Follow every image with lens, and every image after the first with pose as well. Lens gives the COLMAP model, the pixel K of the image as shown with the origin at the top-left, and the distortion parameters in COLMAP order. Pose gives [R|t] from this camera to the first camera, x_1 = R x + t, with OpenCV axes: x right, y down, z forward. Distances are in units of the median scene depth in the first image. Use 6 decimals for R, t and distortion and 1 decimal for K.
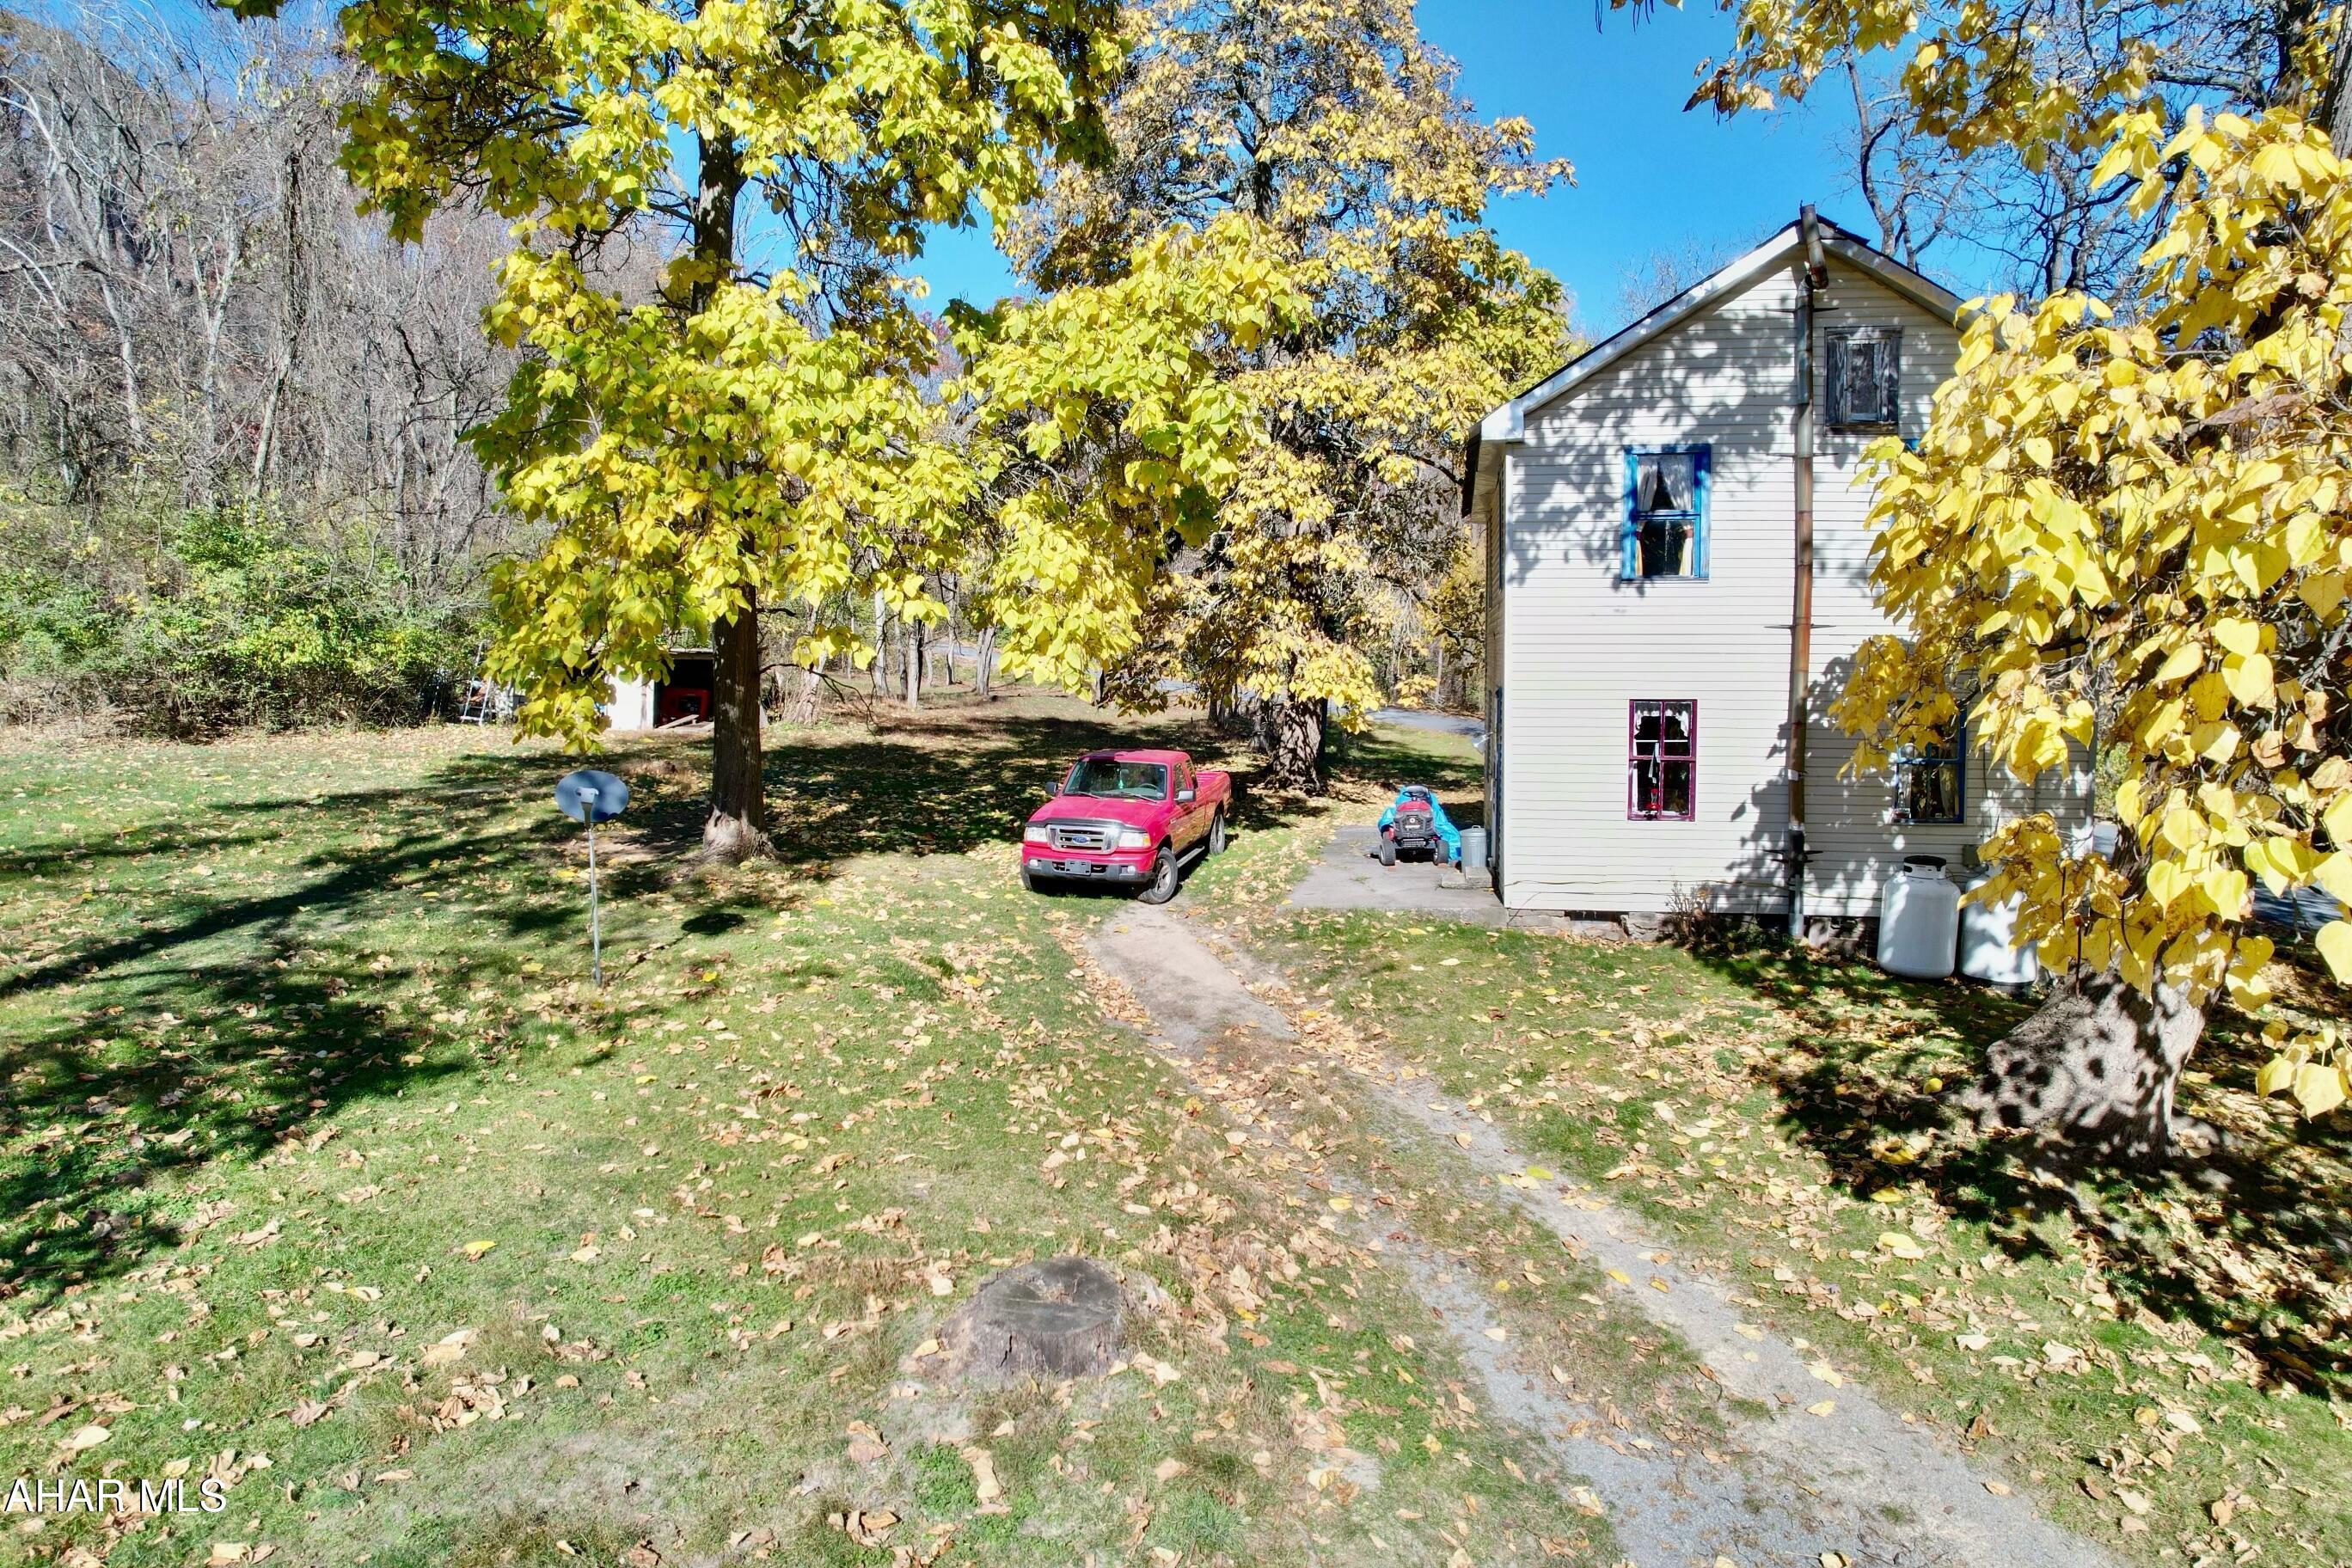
lens RADIAL K [[1513.9, 0, 1176.0], [0, 1513.9, 784.0], [0, 0, 1]] dist [-0.083543, 0.080239]
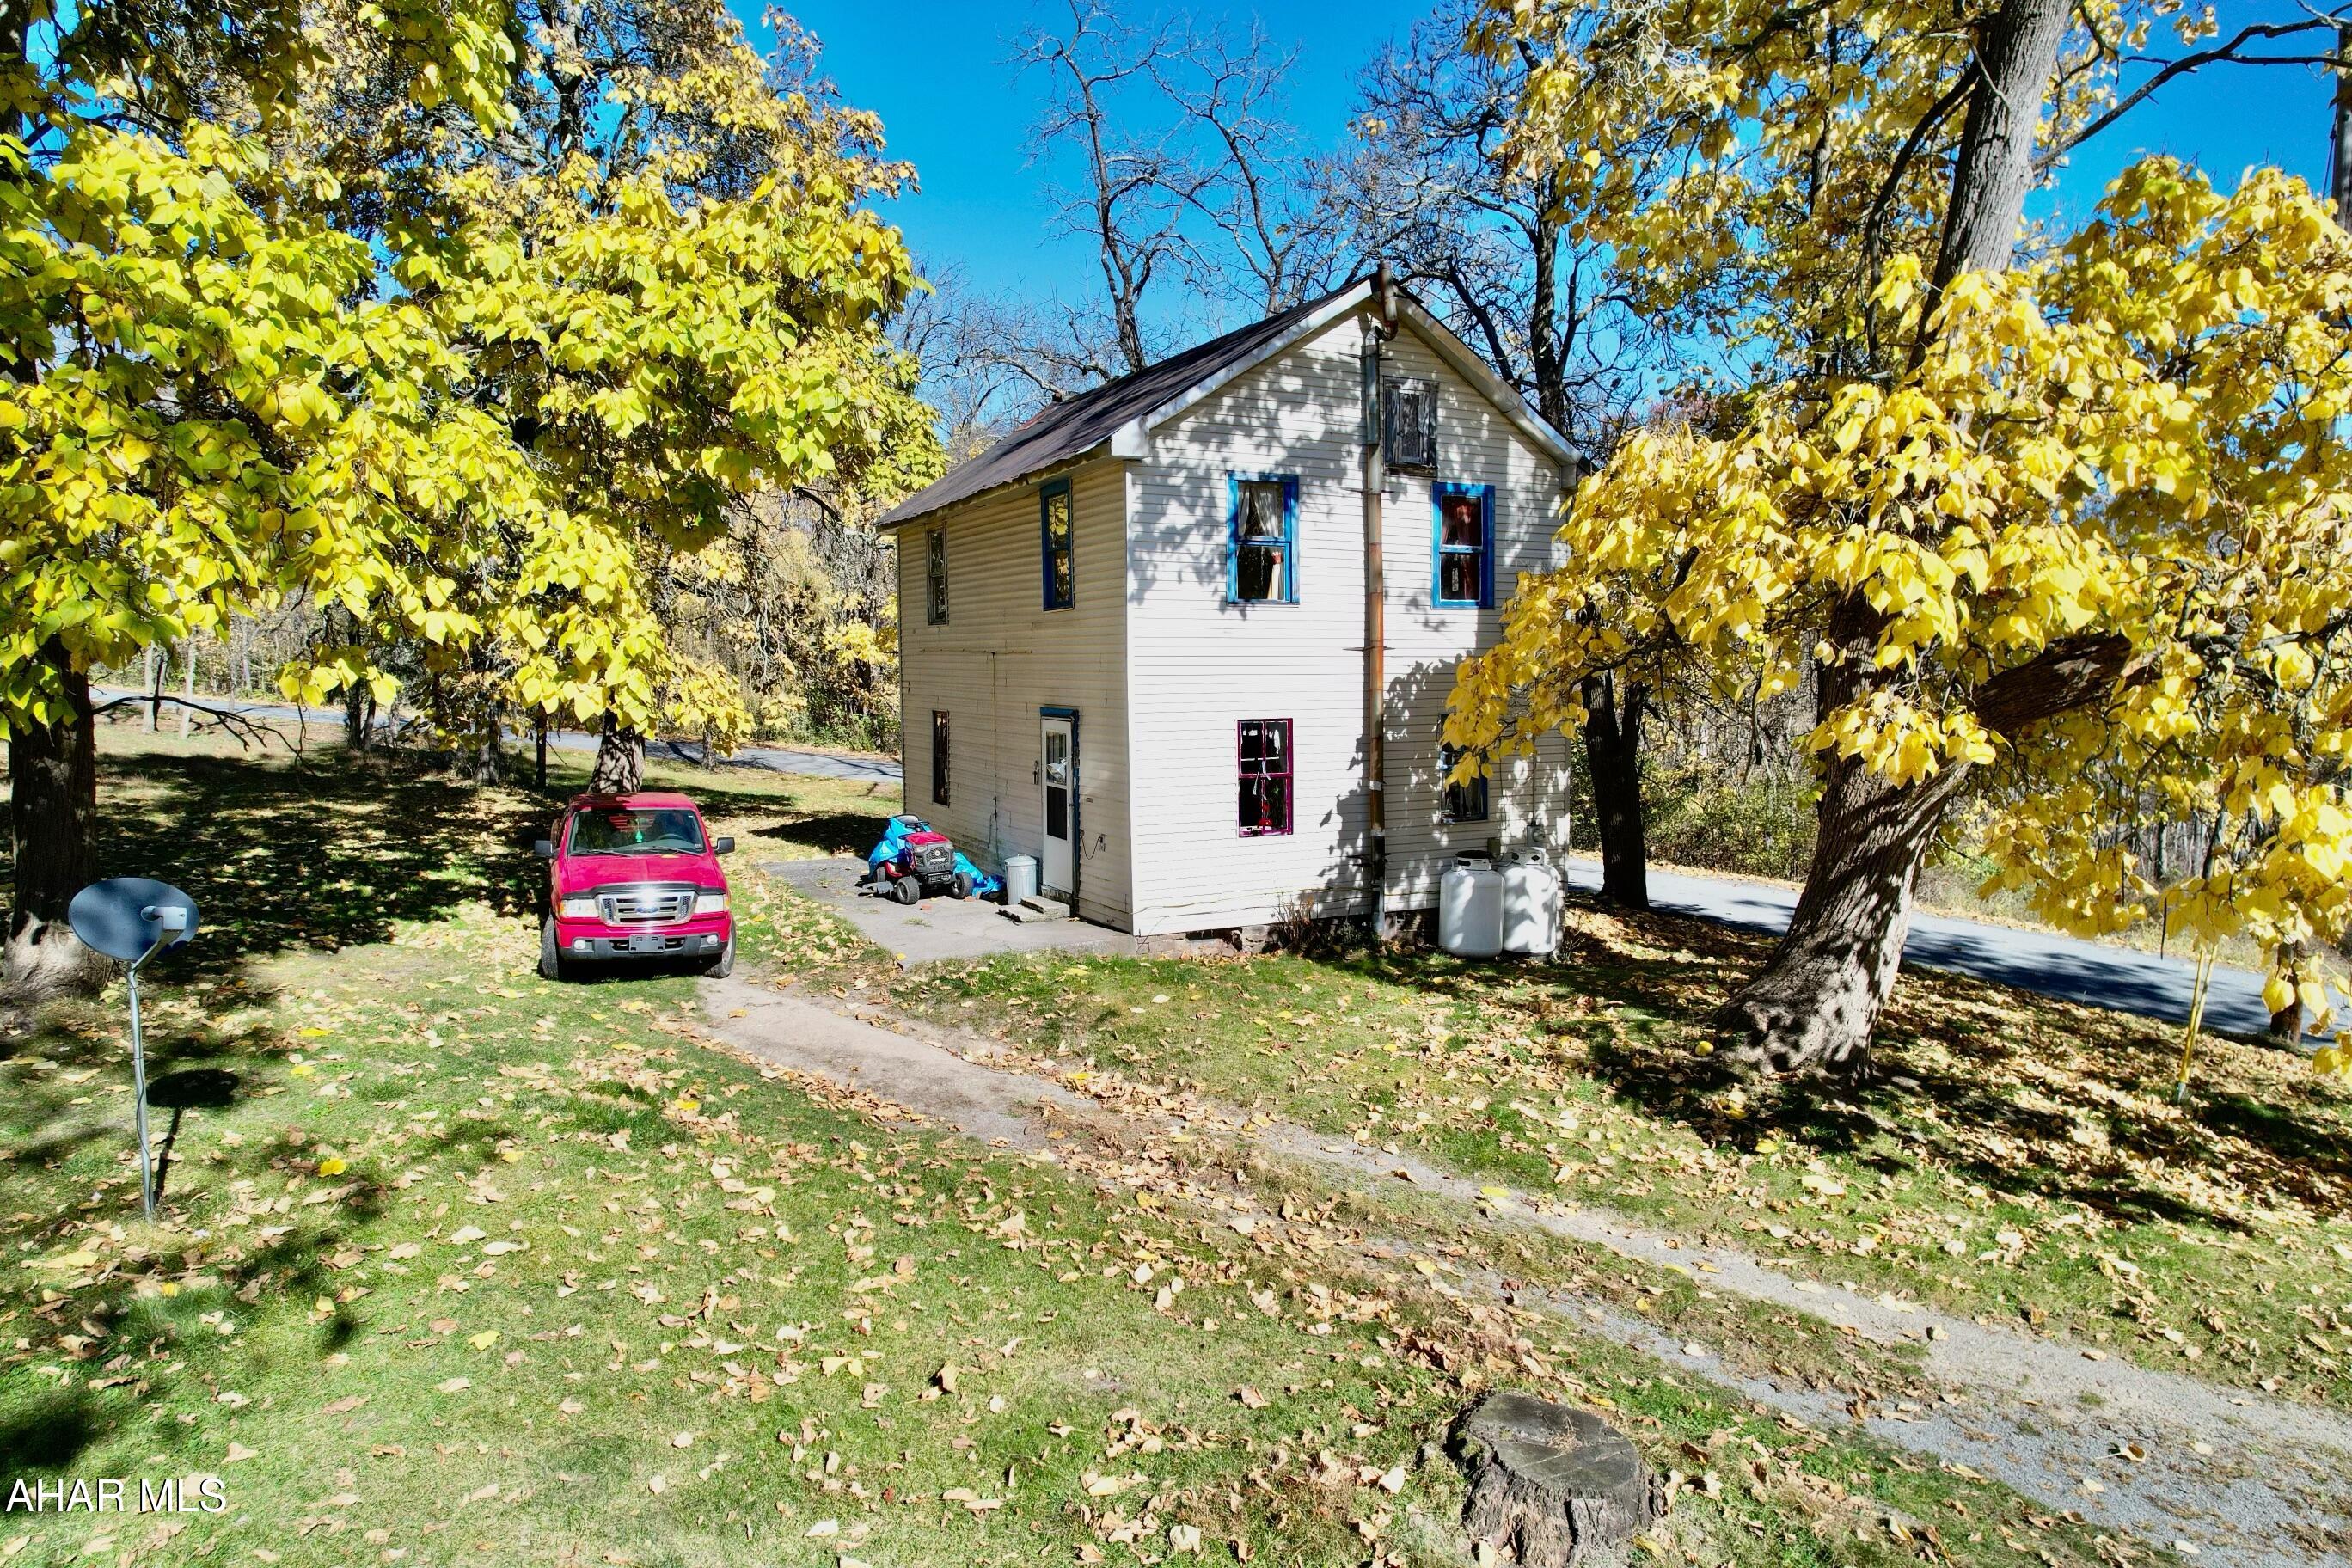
lens RADIAL K [[1513.9, 0, 1176.0], [0, 1513.9, 784.0], [0, 0, 1]] dist [-0.083543, 0.080239]
pose [[0.796781, -0.050321, 0.602169, -0.359120], [0.053351, 0.998493, 0.012848, -0.028555], [-0.601909, 0.021889, 0.798265, 0.211357]]
